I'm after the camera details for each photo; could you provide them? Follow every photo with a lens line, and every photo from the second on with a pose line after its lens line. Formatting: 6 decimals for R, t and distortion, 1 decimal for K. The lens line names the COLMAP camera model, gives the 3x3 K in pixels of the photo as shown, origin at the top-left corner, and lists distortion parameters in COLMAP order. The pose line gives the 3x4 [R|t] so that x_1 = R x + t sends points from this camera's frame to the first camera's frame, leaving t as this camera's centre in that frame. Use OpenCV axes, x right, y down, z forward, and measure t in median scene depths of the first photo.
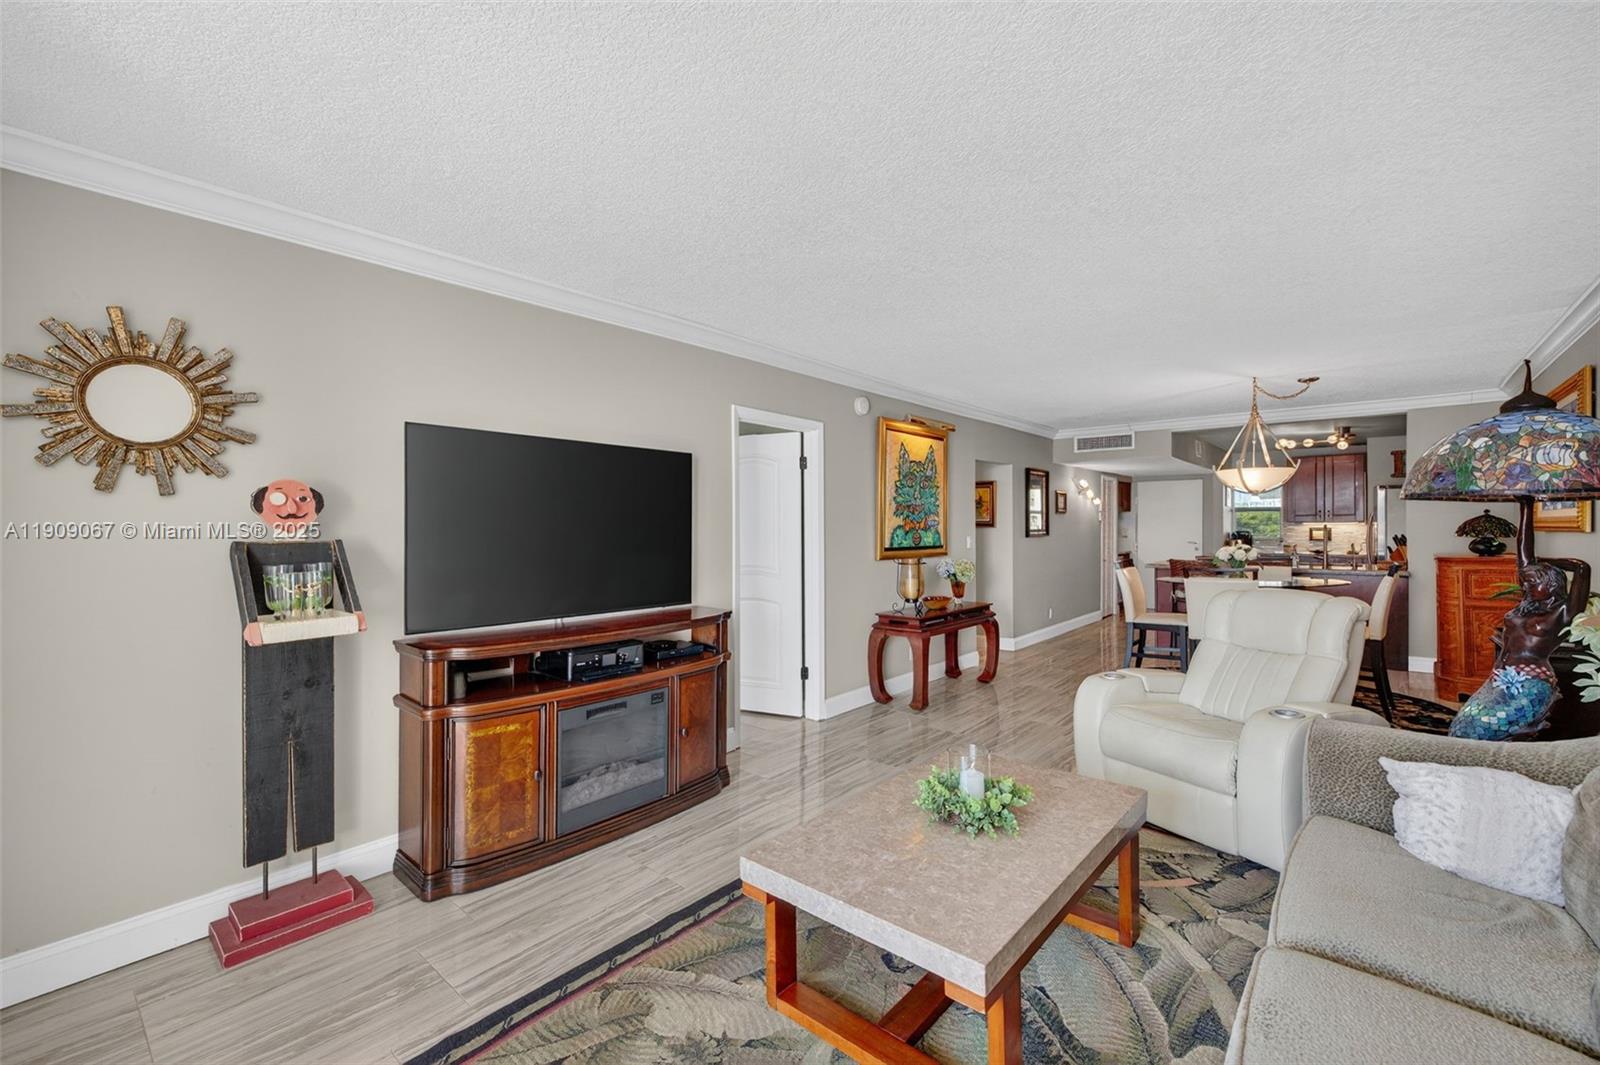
lens RADIAL K [[672.9, 0, 793.0], [0, 672.9, 542.2], [0, 0, 1]] dist [0.018029, -0.009751]
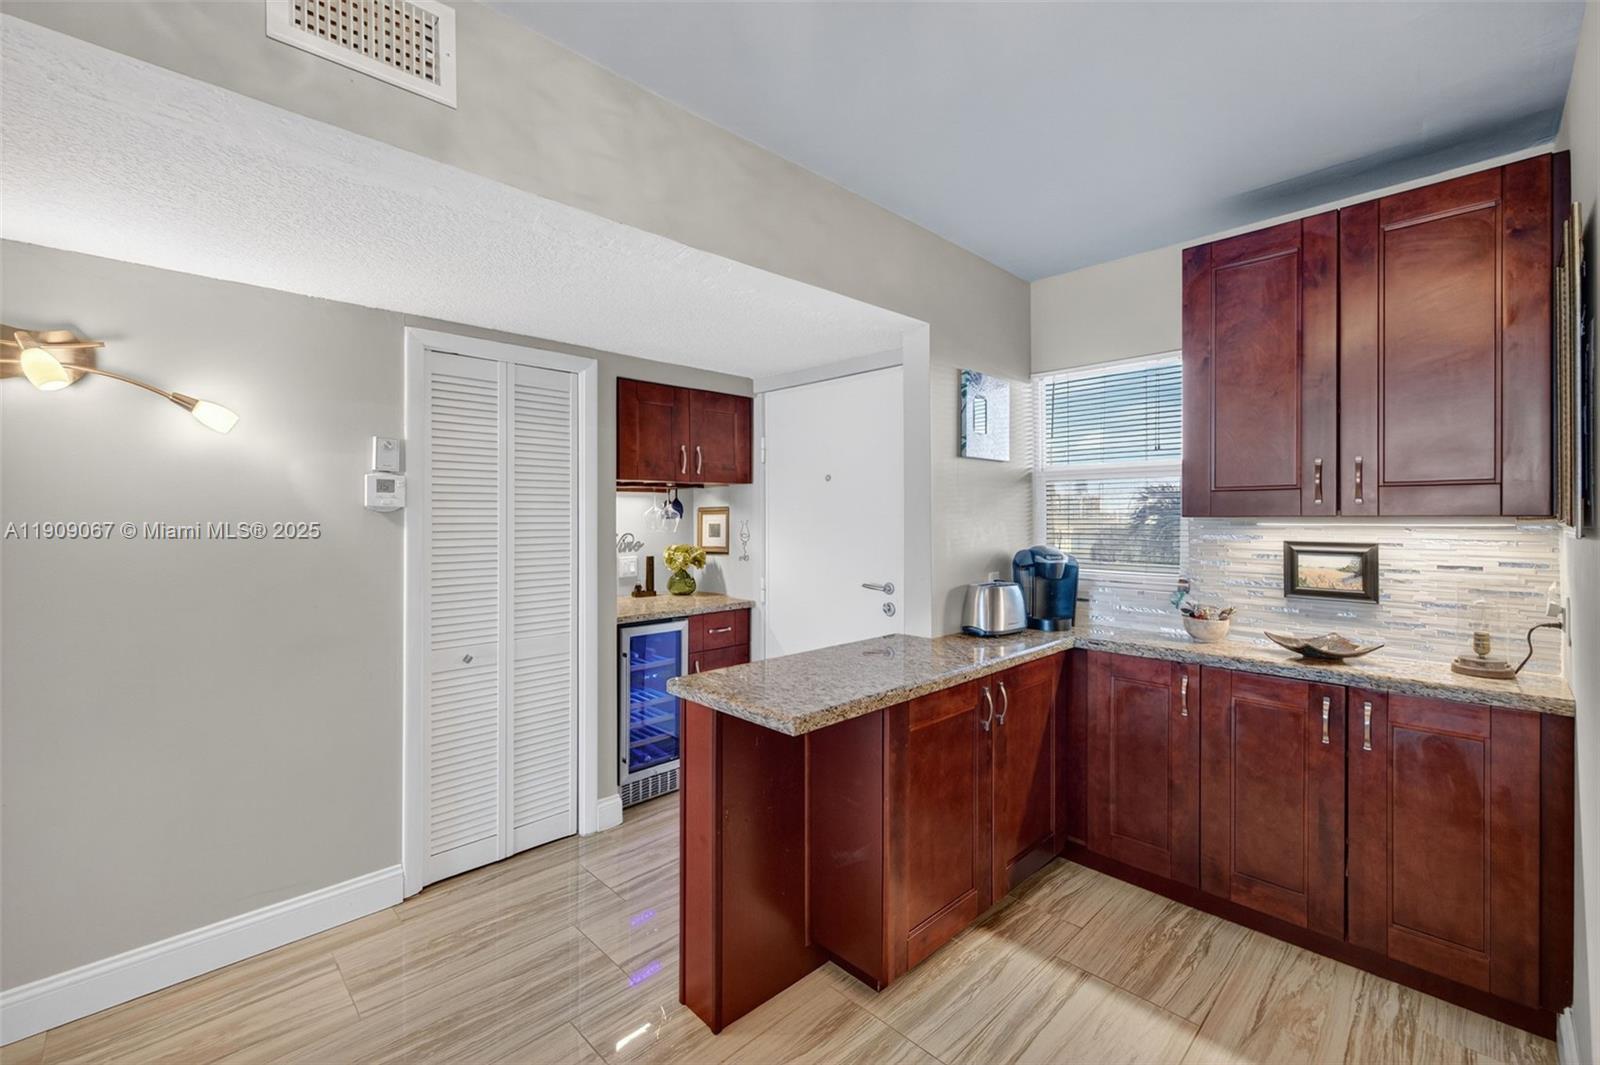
lens RADIAL K [[667.9, 0, 796.8], [0, 667.9, 521.2], [0, 0, 1]] dist [0.001217, 0.000356]
pose [[0.995907, 0.005749, -0.090205, 1.047869], [-0.007376, 0.999816, -0.017722, -0.040357], [0.090087, 0.018315, 0.995766, 1.282536]]
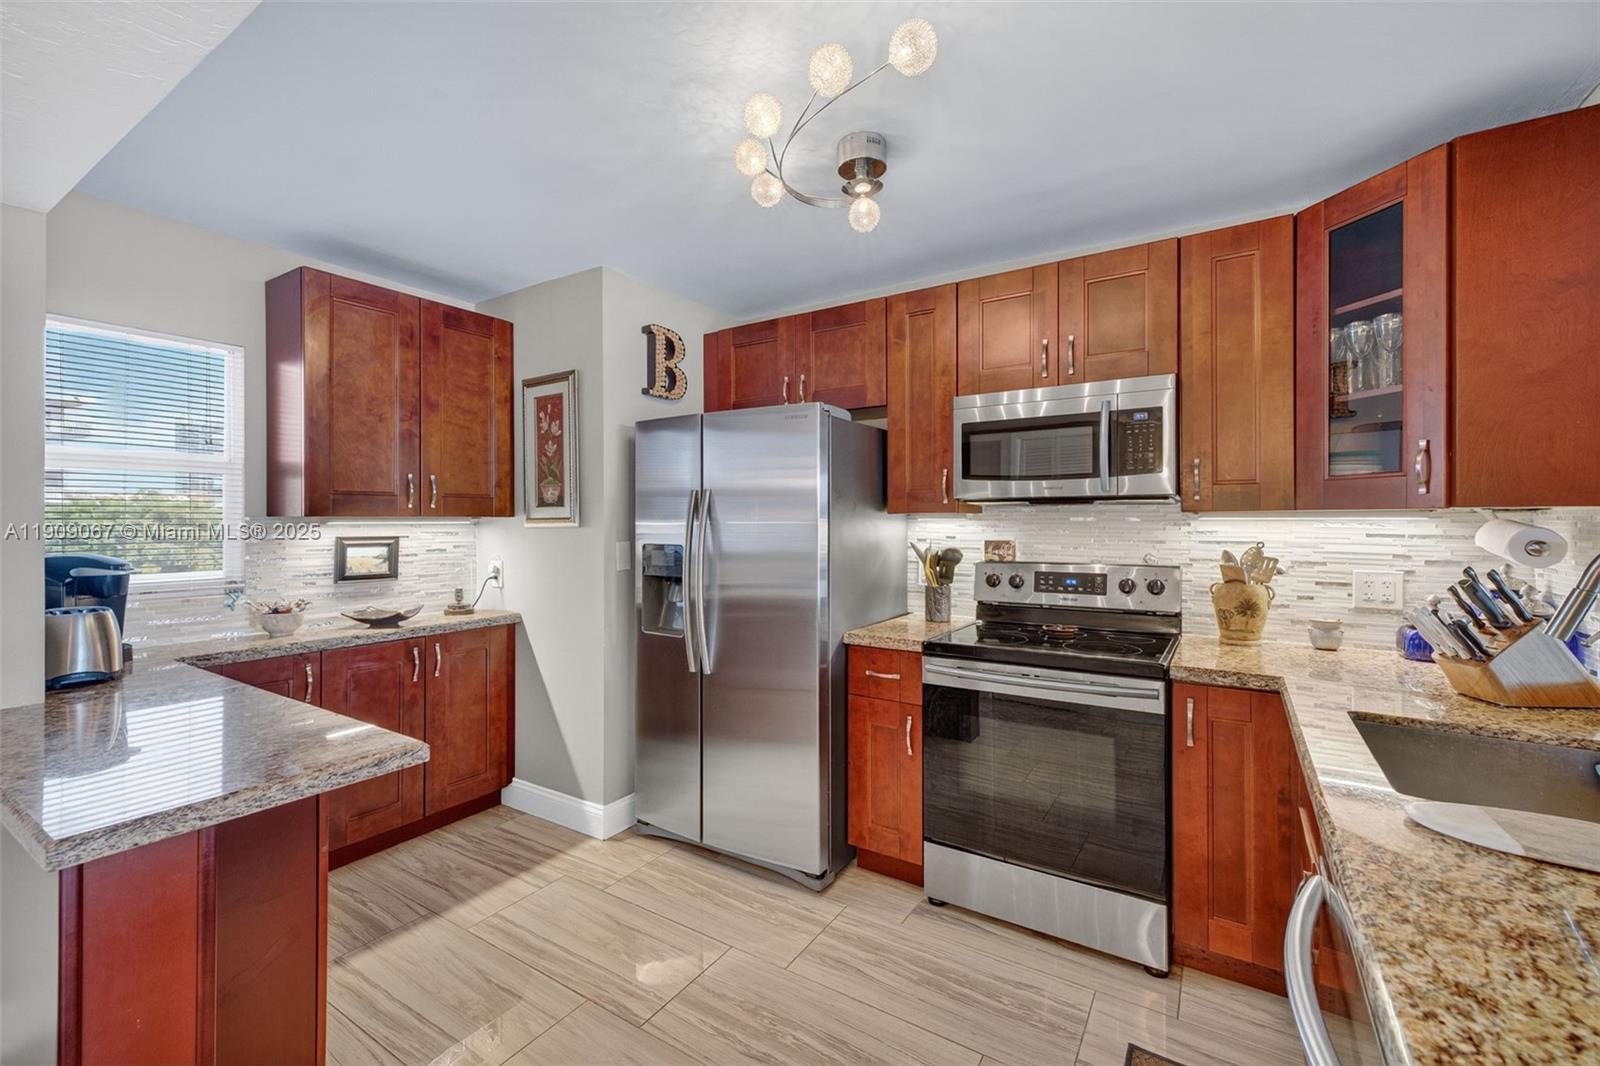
lens RADIAL K [[677.5, 0, 793.5], [0, 677.5, 522.6], [0, 0, 1]] dist [0.001330, -0.000205]
pose [[-0.131760, 0.004230, 0.991273, 0.769674], [0.023820, 0.999716, -0.001099, -0.039690], [-0.990995, 0.023468, -0.131824, 1.450769]]
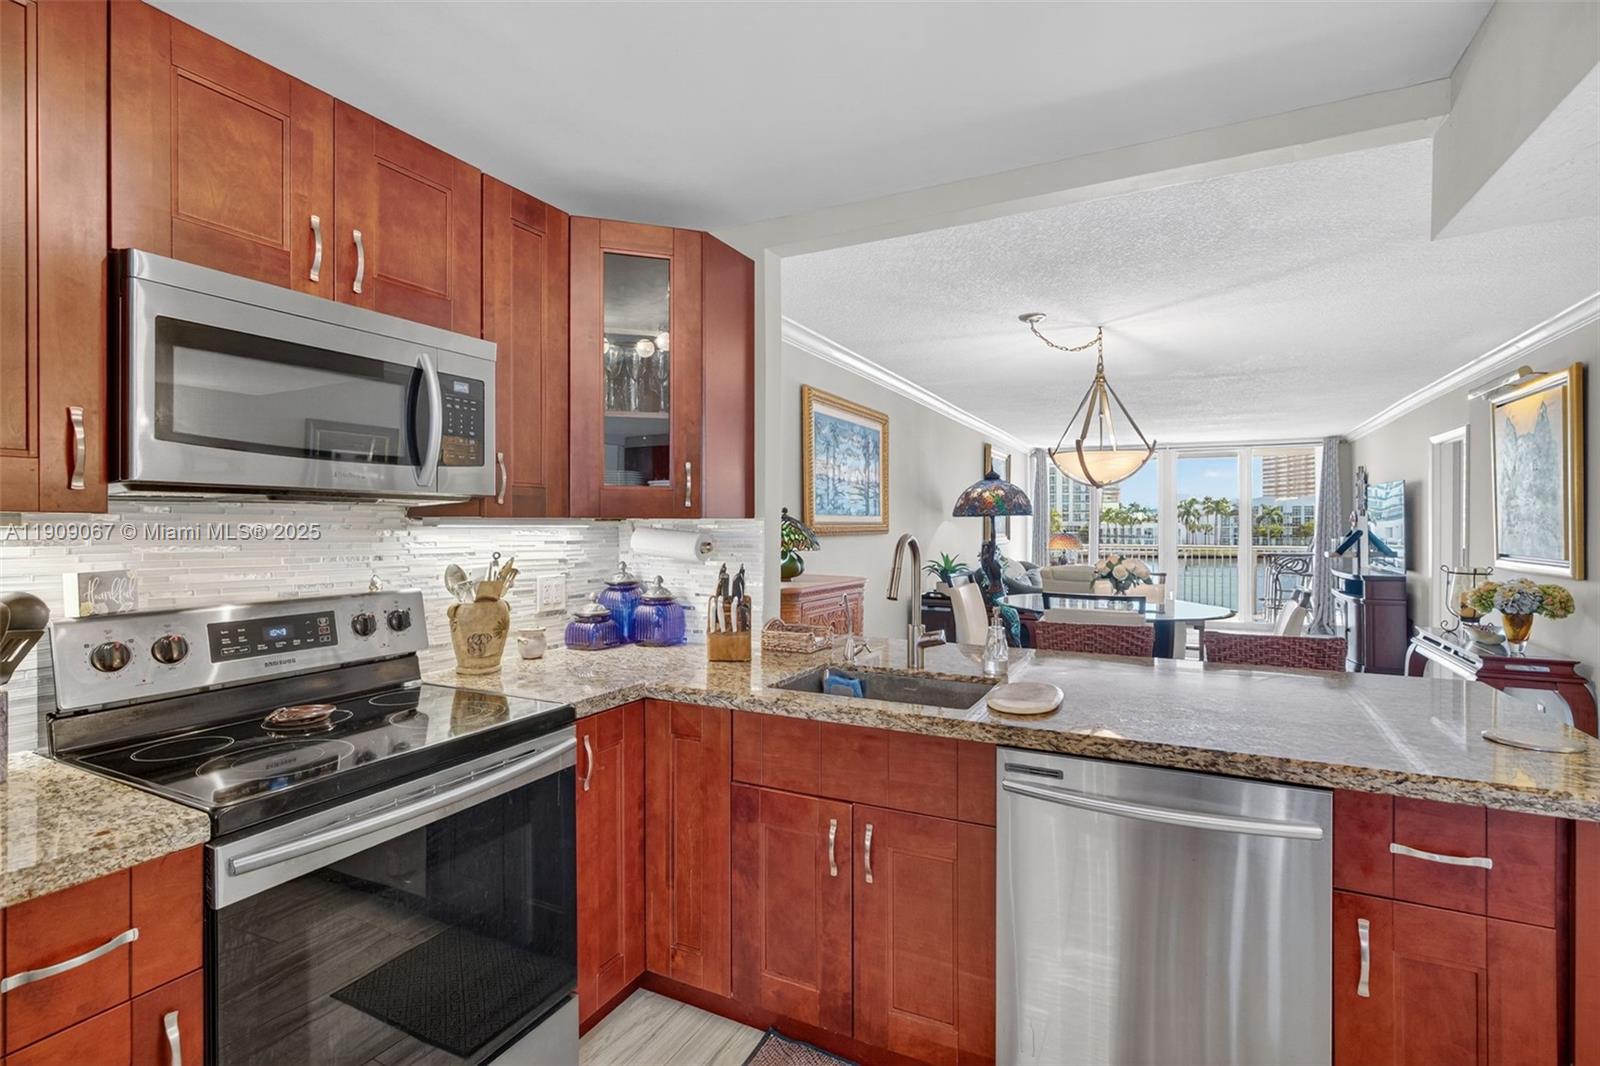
lens RADIAL K [[743.7, 0, 799.5], [0, 743.7, 525.3], [0, 0, 1]] dist [-0.002261, 0.000393]
pose [[-0.972856, 0.008435, -0.231260, 1.070231], [0.003244, 0.999734, 0.022814, -0.044808], [0.231391, 0.021445, -0.972625, 1.544247]]
